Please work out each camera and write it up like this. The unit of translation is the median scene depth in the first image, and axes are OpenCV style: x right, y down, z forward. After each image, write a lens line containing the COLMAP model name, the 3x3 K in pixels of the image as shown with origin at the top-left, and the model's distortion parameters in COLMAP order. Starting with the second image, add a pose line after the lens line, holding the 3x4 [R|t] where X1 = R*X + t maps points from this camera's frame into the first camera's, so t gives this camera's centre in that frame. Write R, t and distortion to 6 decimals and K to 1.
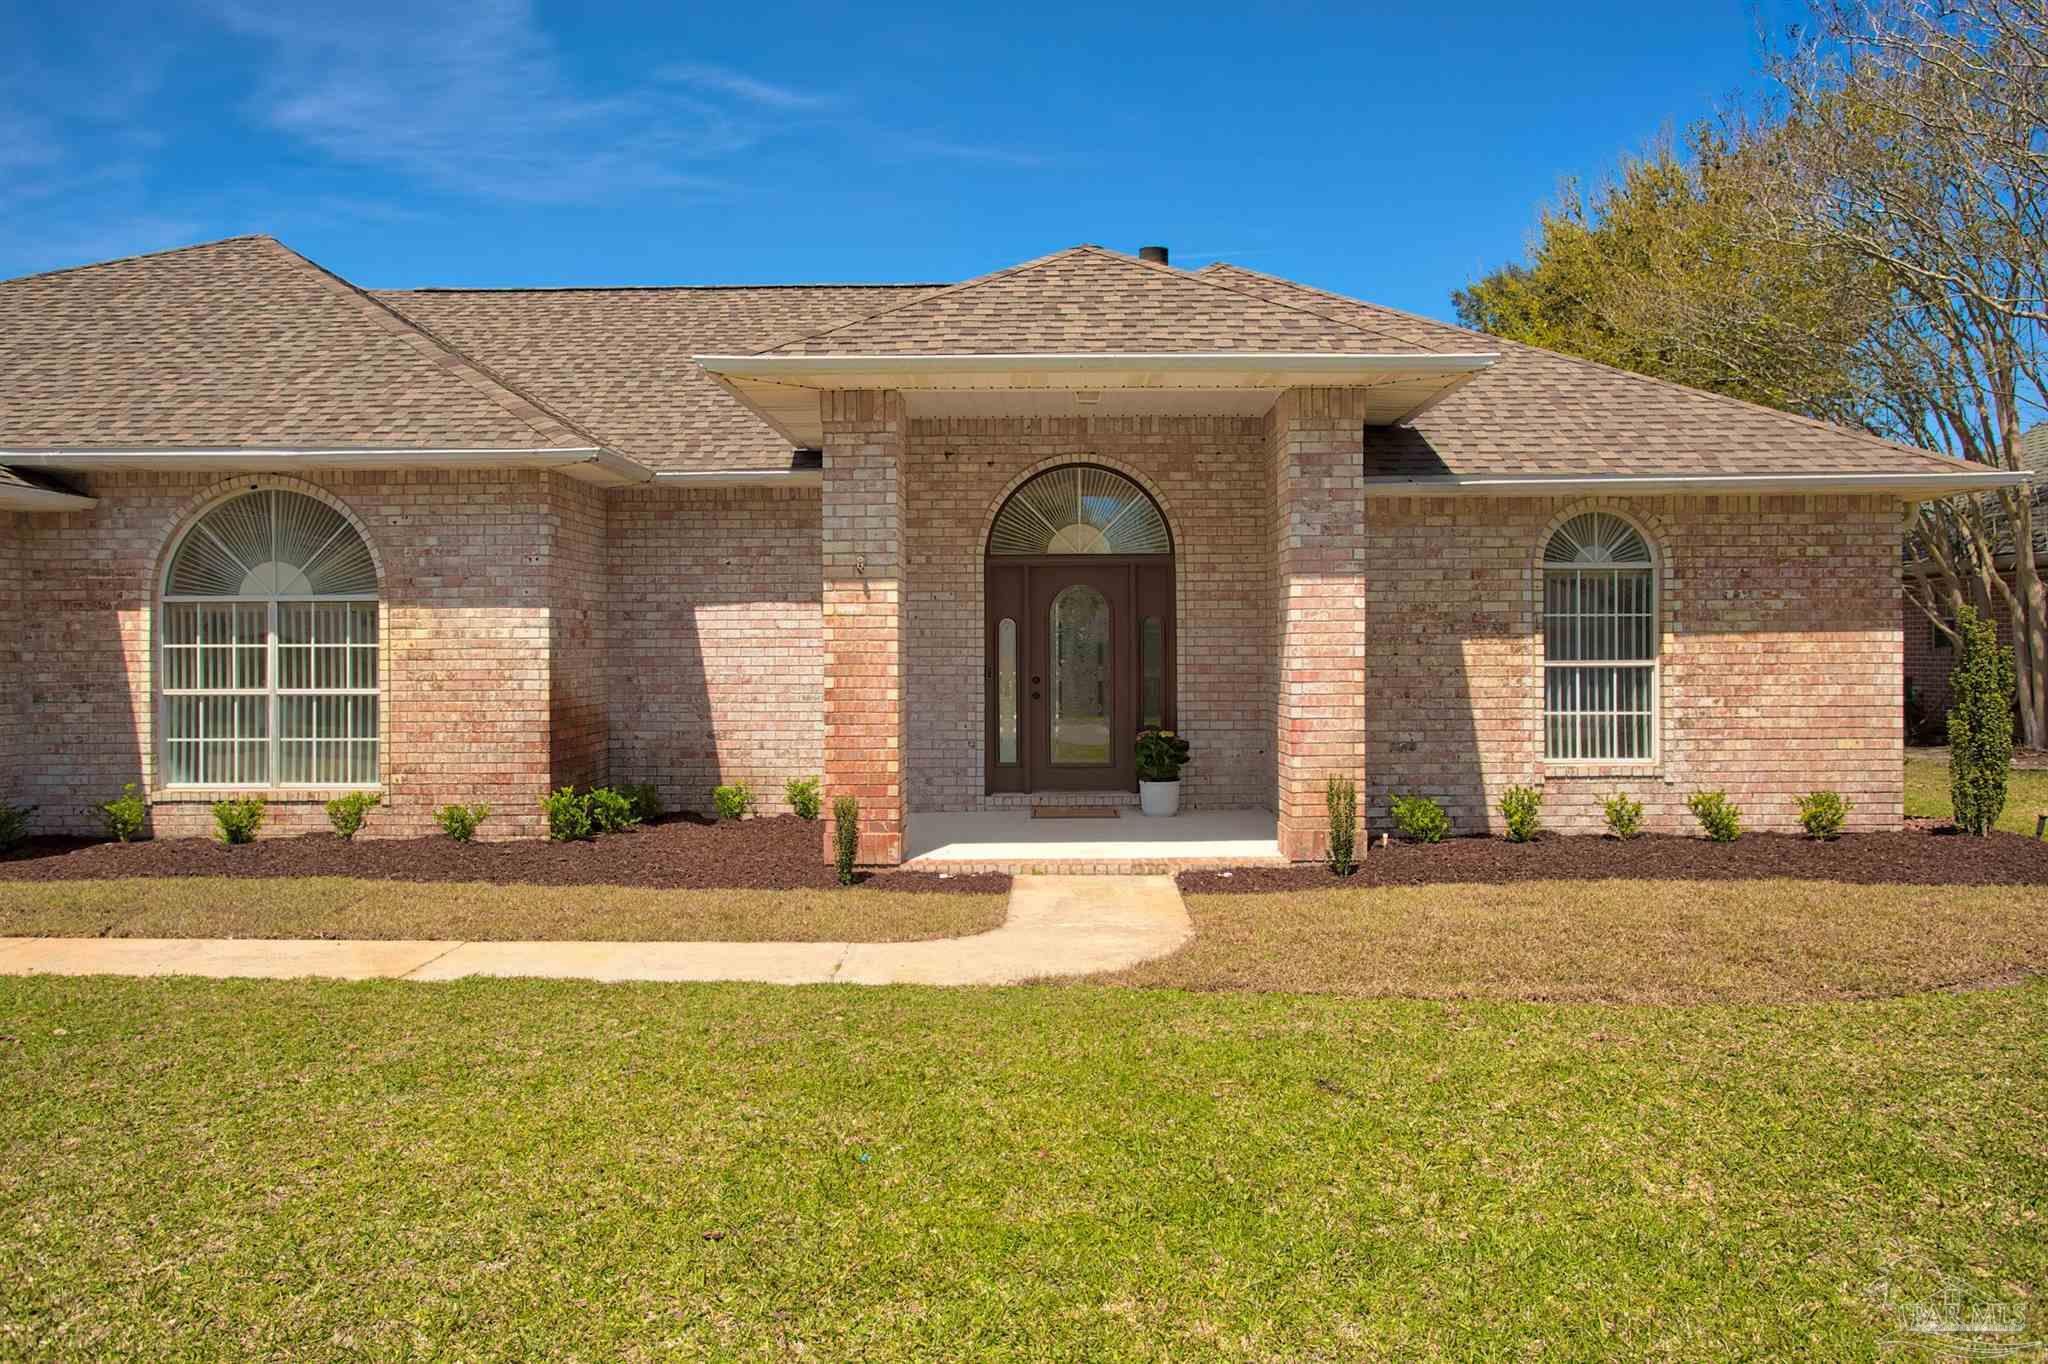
lens RADIAL K [[1409.7, 0, 1024.0], [0, 1409.7, 682.0], [0, 0, 1]] dist [-0.046115, 0.056973]
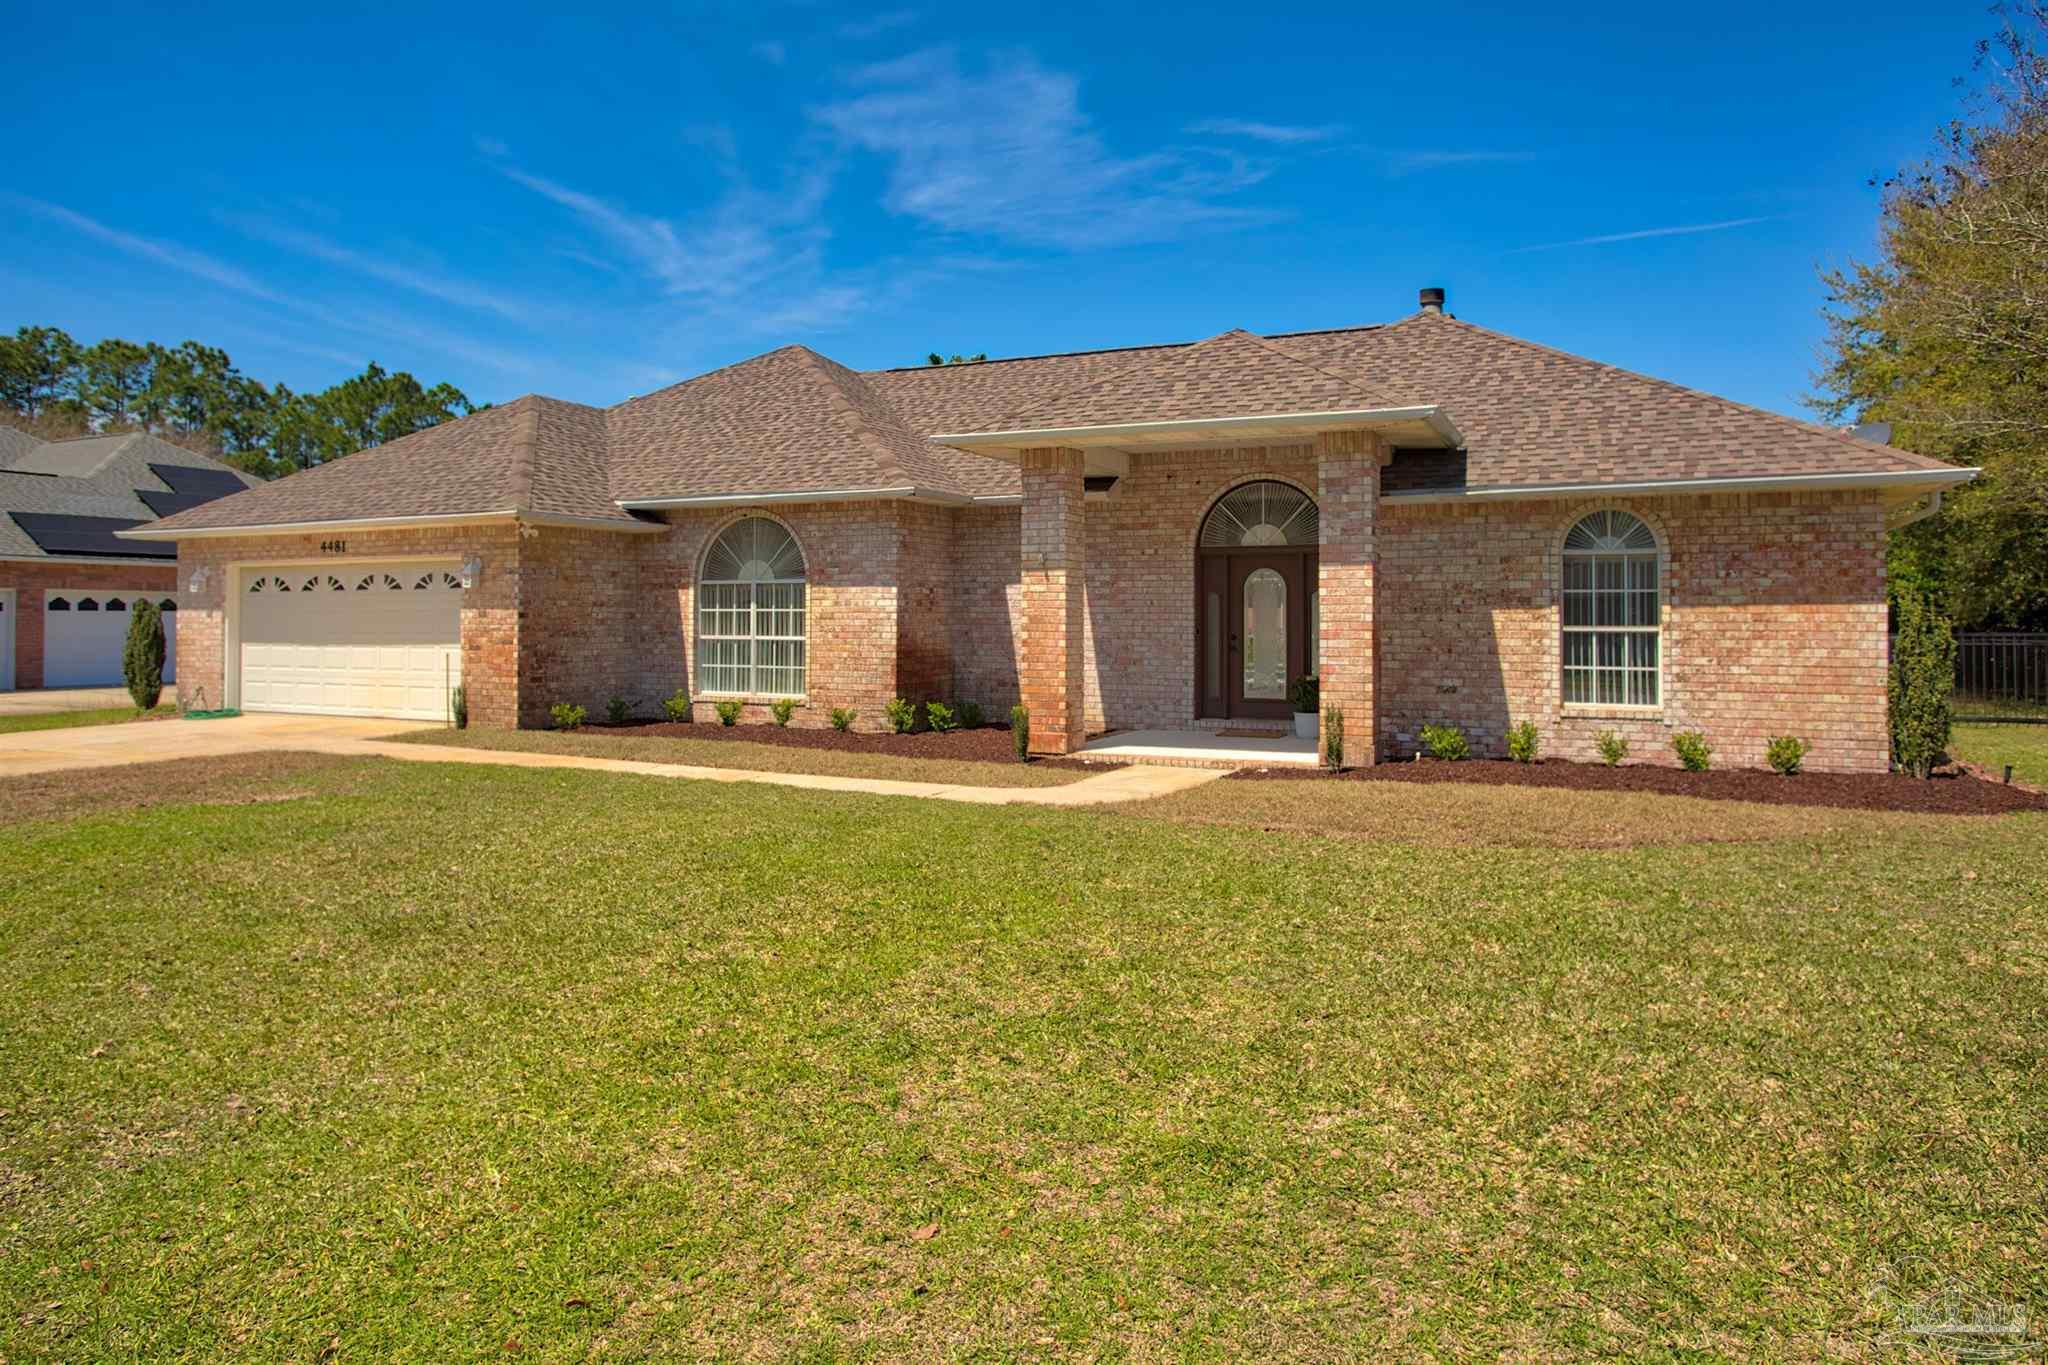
lens RADIAL K [[1293.3, 0, 1016.0], [0, 1293.3, 639.1], [0, 0, 1]] dist [-0.034434, 0.001782]
pose [[0.909193, 0.013892, -0.416143, 0.404869], [-0.015845, 0.999874, -0.001239, 0.005921], [0.416073, 0.007720, 0.909298, -0.281112]]
